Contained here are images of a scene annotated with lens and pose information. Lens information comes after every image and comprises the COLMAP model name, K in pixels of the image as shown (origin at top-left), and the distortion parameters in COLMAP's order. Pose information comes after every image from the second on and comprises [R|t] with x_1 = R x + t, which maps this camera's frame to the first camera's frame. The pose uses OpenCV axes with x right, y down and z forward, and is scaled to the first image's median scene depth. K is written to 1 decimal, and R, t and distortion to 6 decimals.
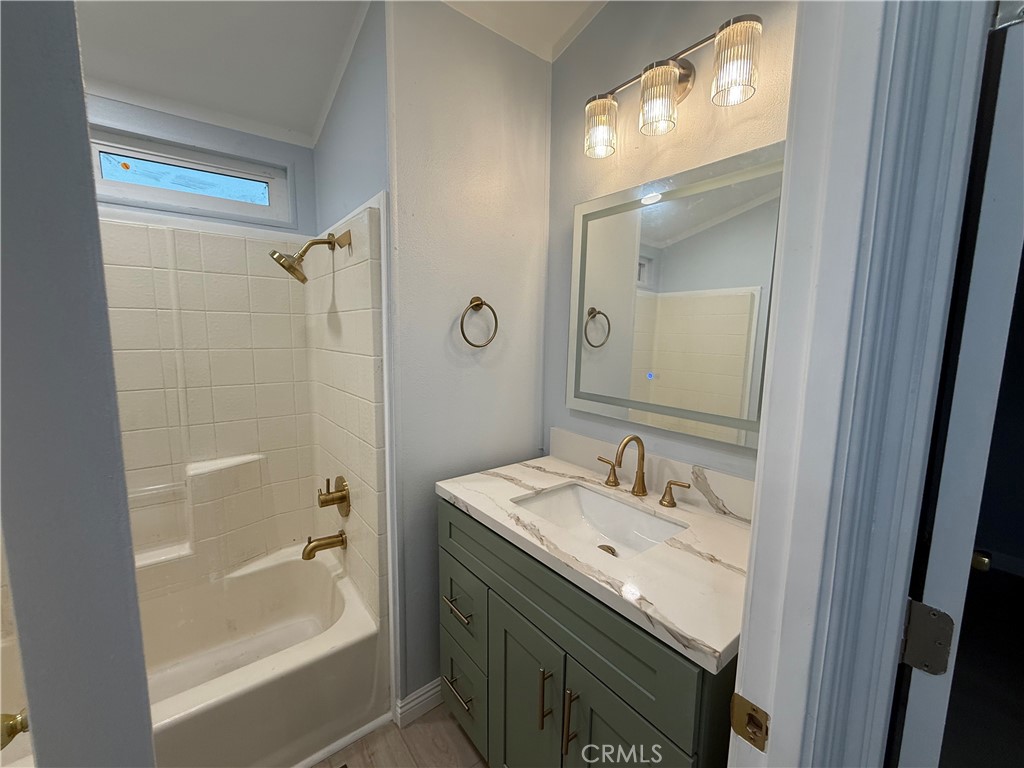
lens RADIAL K [[408.3, 0, 510.6], [0, 408.3, 384.6], [0, 0, 1]] dist [-0.001241, 0.000217]
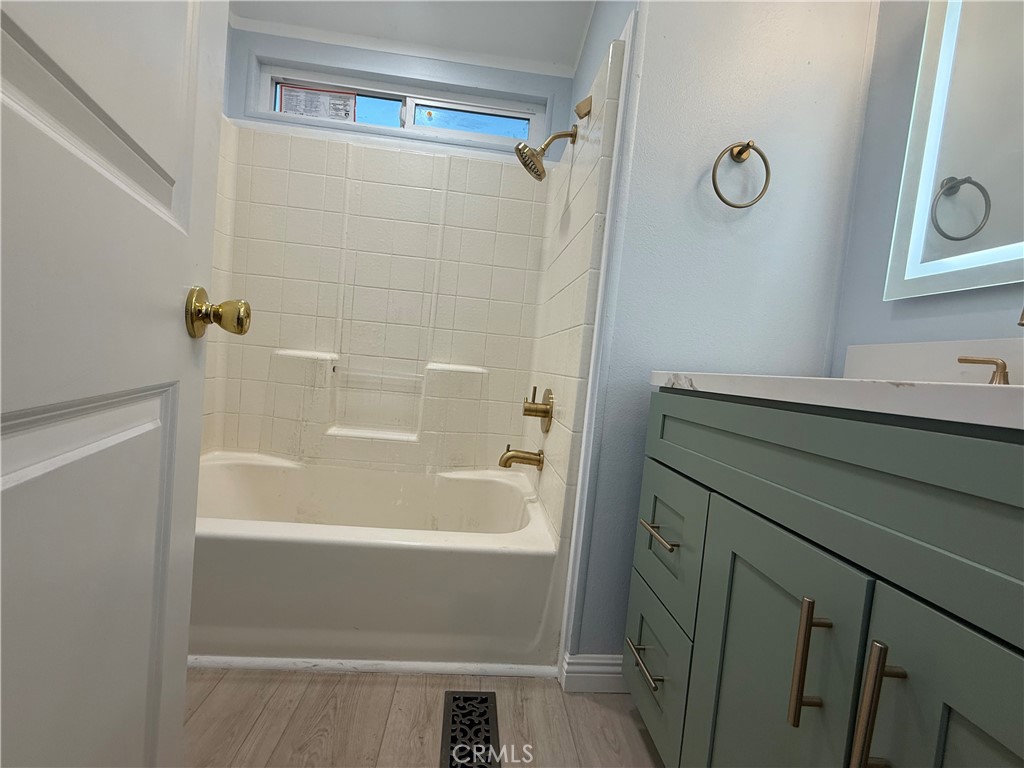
lens RADIAL K [[408.3, 0, 510.6], [0, 408.3, 384.6], [0, 0, 1]] dist [-0.001241, 0.000217]
pose [[0.833520, 0.091795, -0.544810, 0.013215], [-0.153080, 0.985865, -0.068093, 0.343304], [0.530858, 0.140157, 0.835790, 0.222804]]
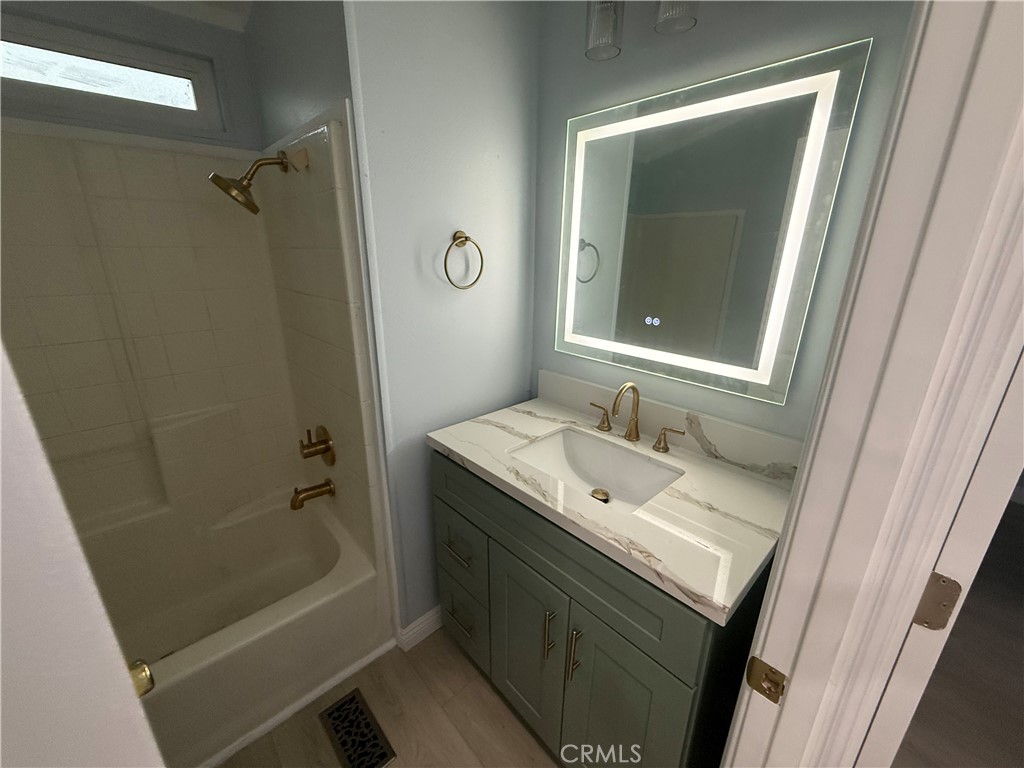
lens RADIAL K [[408.3, 0, 510.6], [0, 408.3, 384.6], [0, 0, 1]] dist [-0.001241, 0.000217]
pose [[0.996623, -0.030700, 0.076157, -0.052341], [0.015596, 0.981367, 0.191510, -0.056154], [-0.080617, -0.189675, 0.978532, 0.054091]]
